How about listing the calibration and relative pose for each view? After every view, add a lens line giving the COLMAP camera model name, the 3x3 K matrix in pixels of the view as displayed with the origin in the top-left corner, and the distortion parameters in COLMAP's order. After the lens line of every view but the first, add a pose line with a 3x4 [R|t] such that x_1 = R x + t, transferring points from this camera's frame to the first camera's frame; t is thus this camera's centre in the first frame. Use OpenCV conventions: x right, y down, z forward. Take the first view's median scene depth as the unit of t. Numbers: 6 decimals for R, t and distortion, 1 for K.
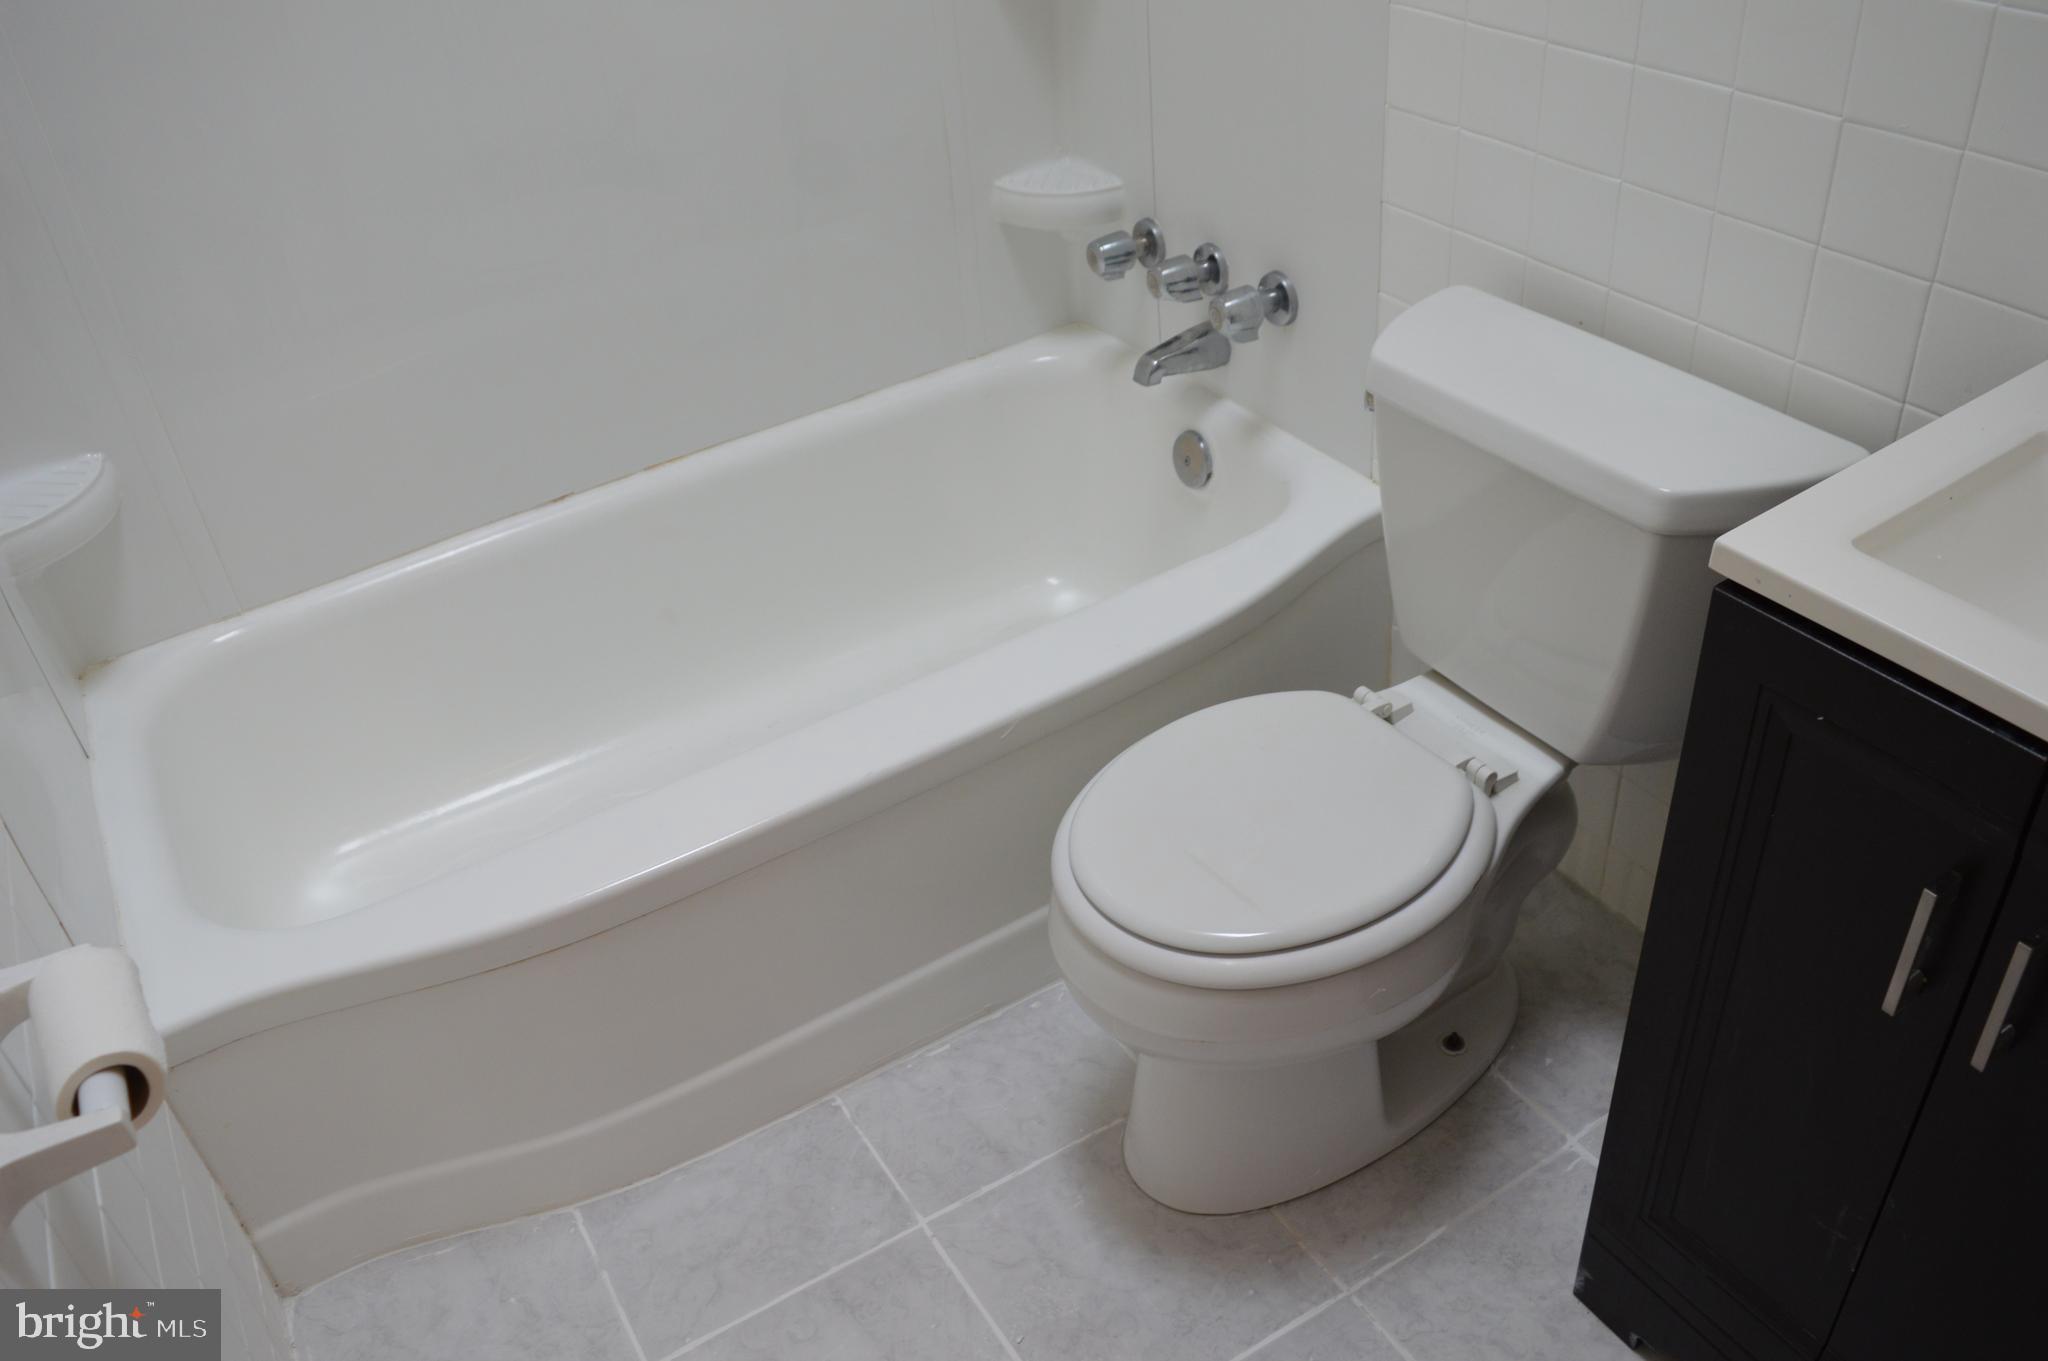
lens RADIAL K [[1614.8, 0, 1021.5], [0, 1614.8, 673.2], [0, 0, 1]] dist [-0.095756, 0.021341]
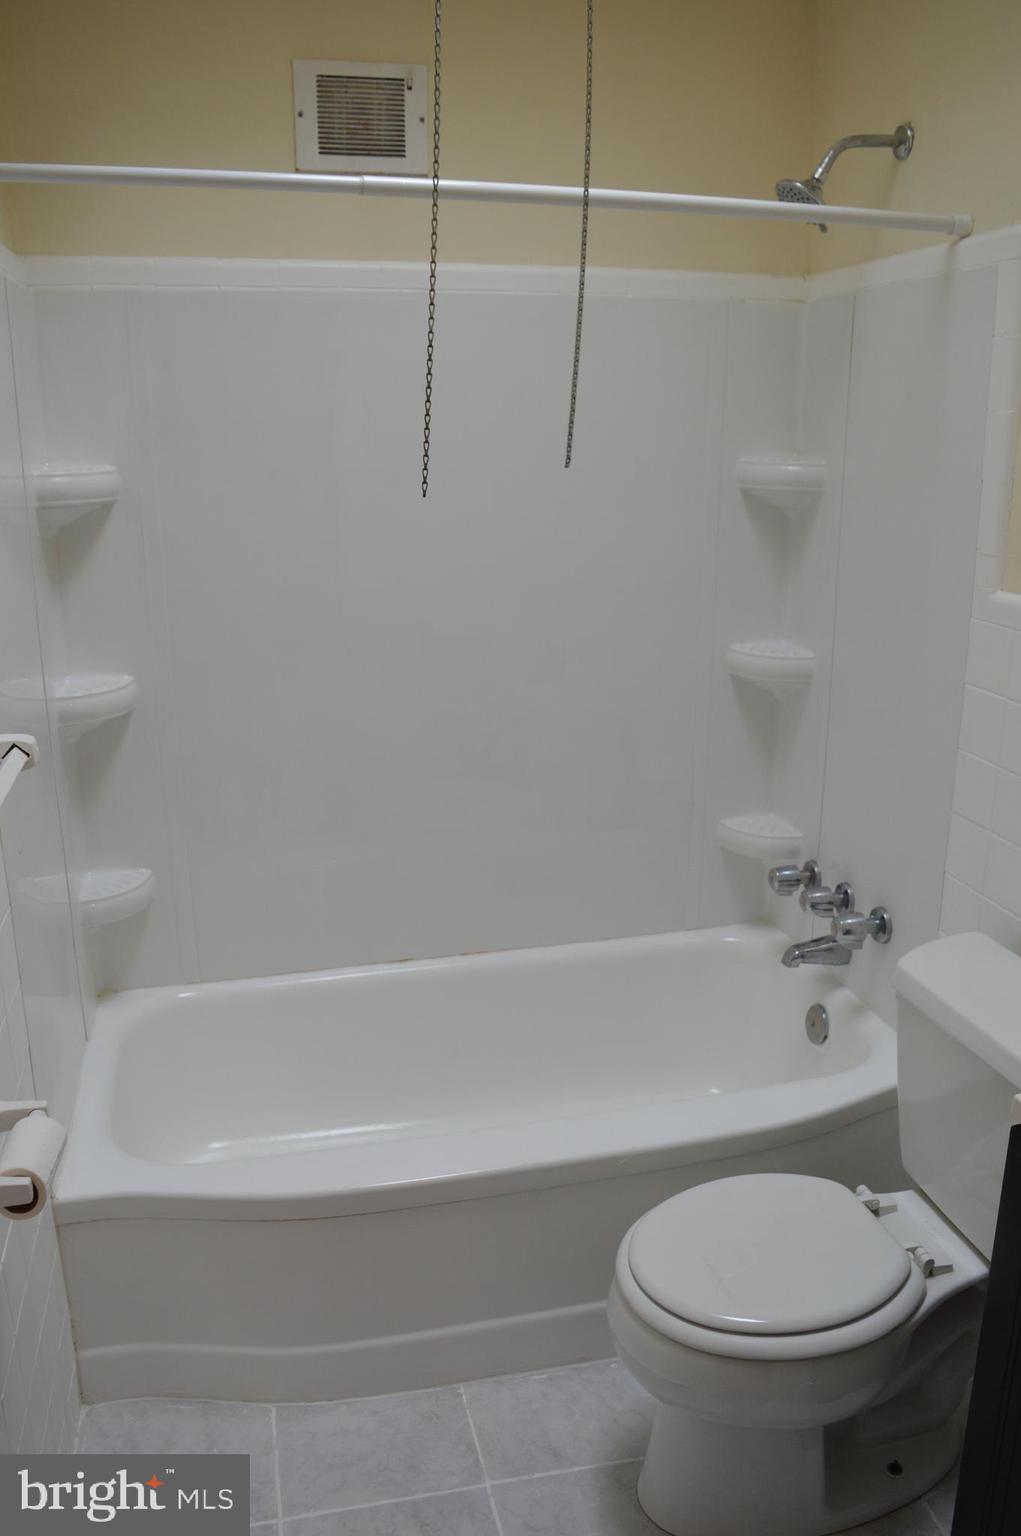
lens RADIAL K [[1211.1, 0, 508.8], [0, 1211.1, 773.8], [0, 0, 1]] dist [-0.095756, 0.021341]
pose [[0.947700, 0.161510, -0.275281, 0.115808], [-0.240840, 0.927855, -0.284746, 0.037289], [0.209432, 0.336153, 0.918226, -0.147151]]
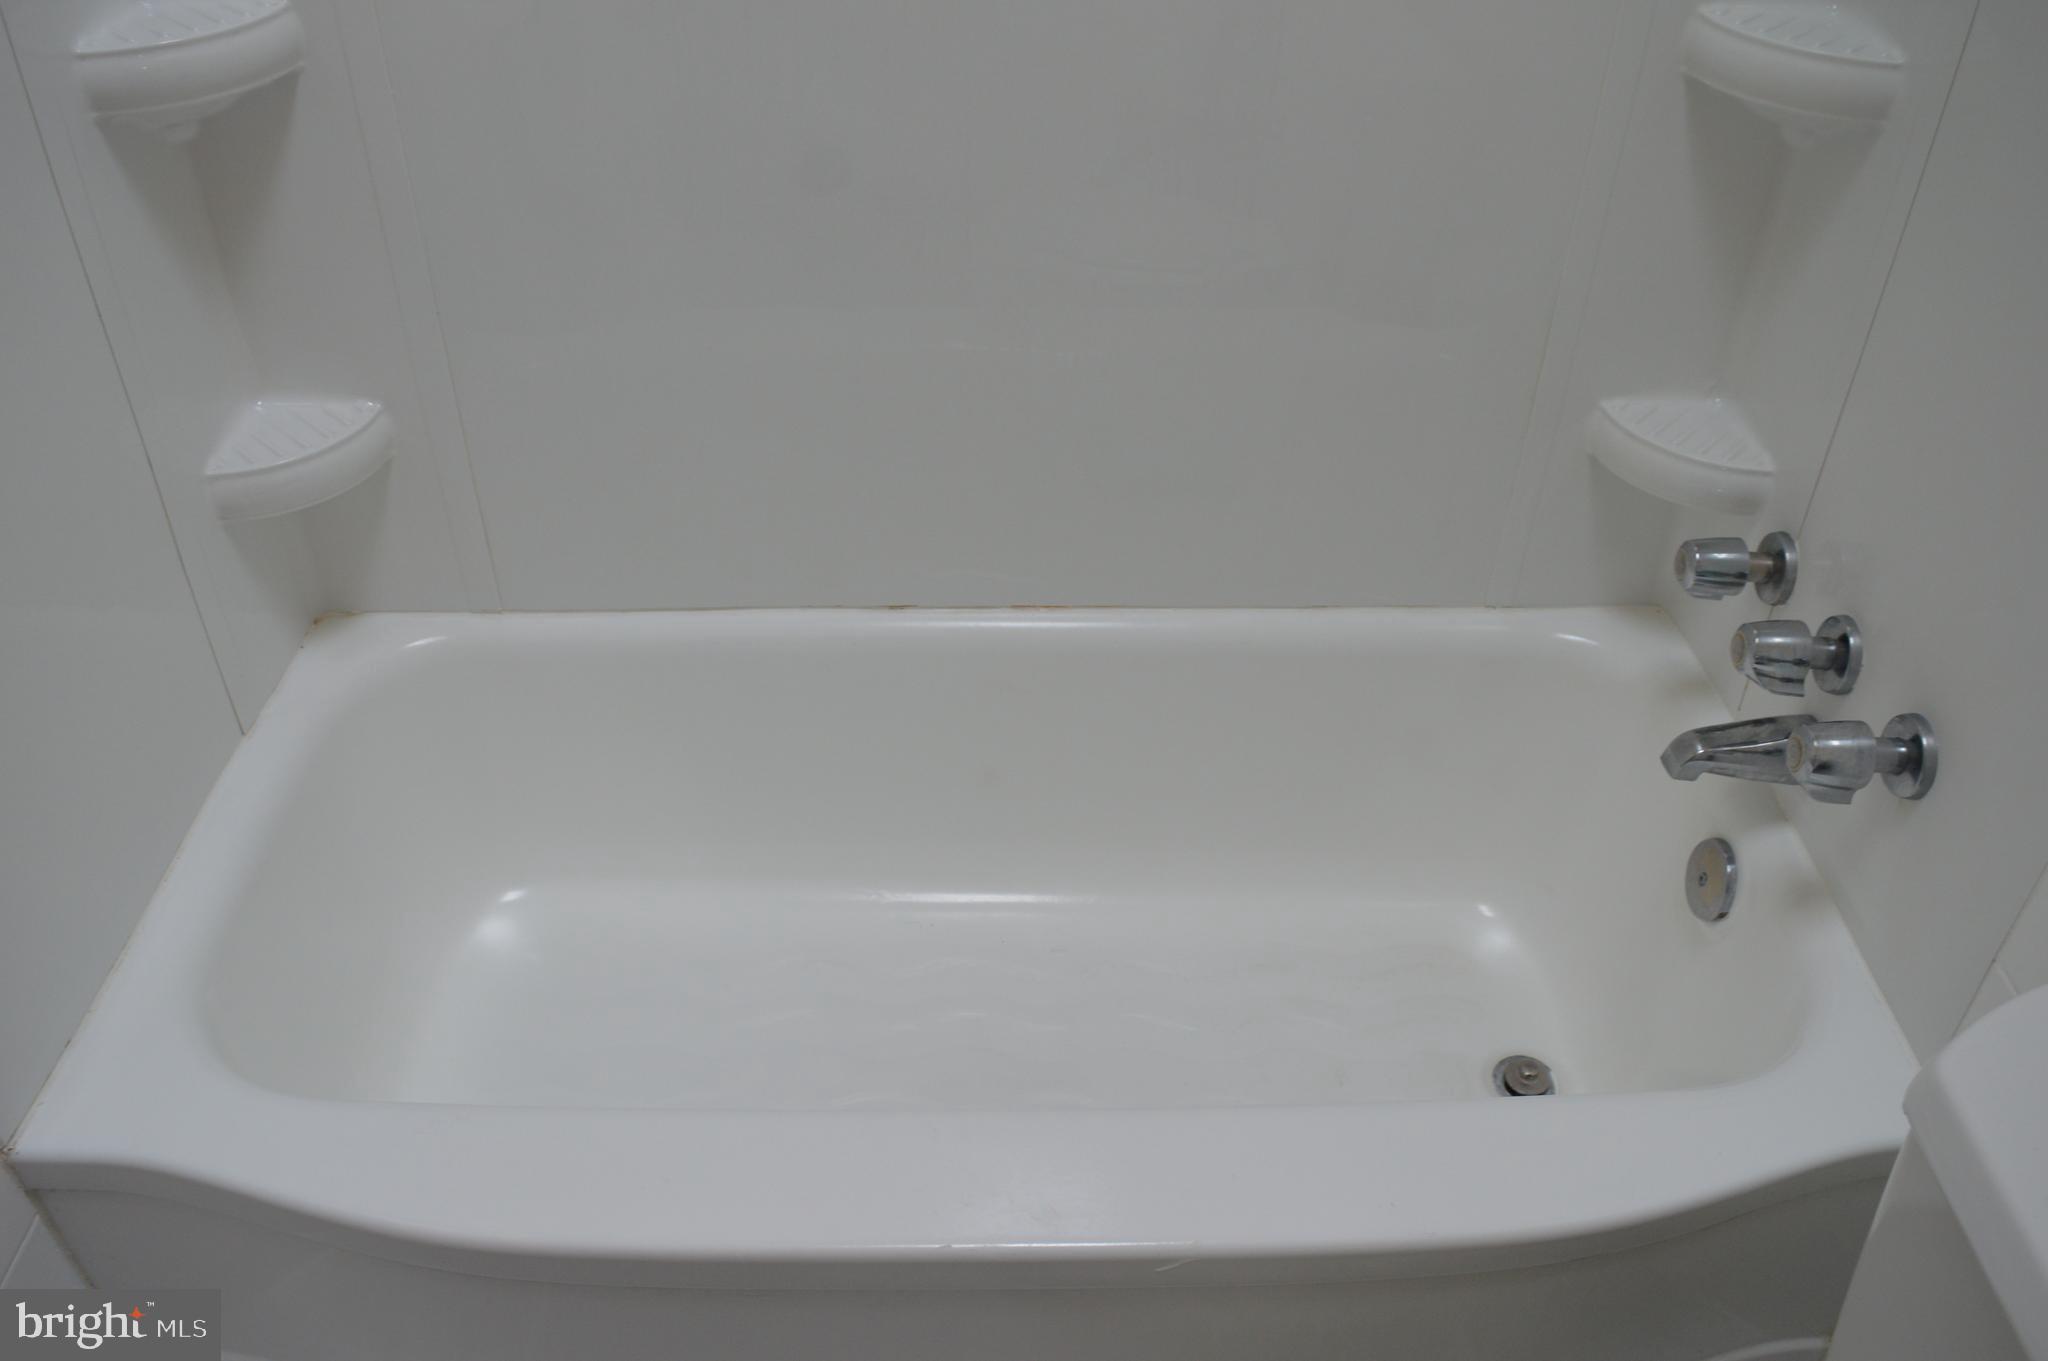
lens RADIAL K [[1636.9, 0, 1002.5], [0, 1636.9, 673.9], [0, 0, 1]] dist [-0.092764, 0.018212]
pose [[0.852938, 0.383647, -0.353994, 0.063341], [-0.366217, 0.923023, 0.117952, -0.205407], [0.371997, 0.029033, 0.927780, 0.273996]]
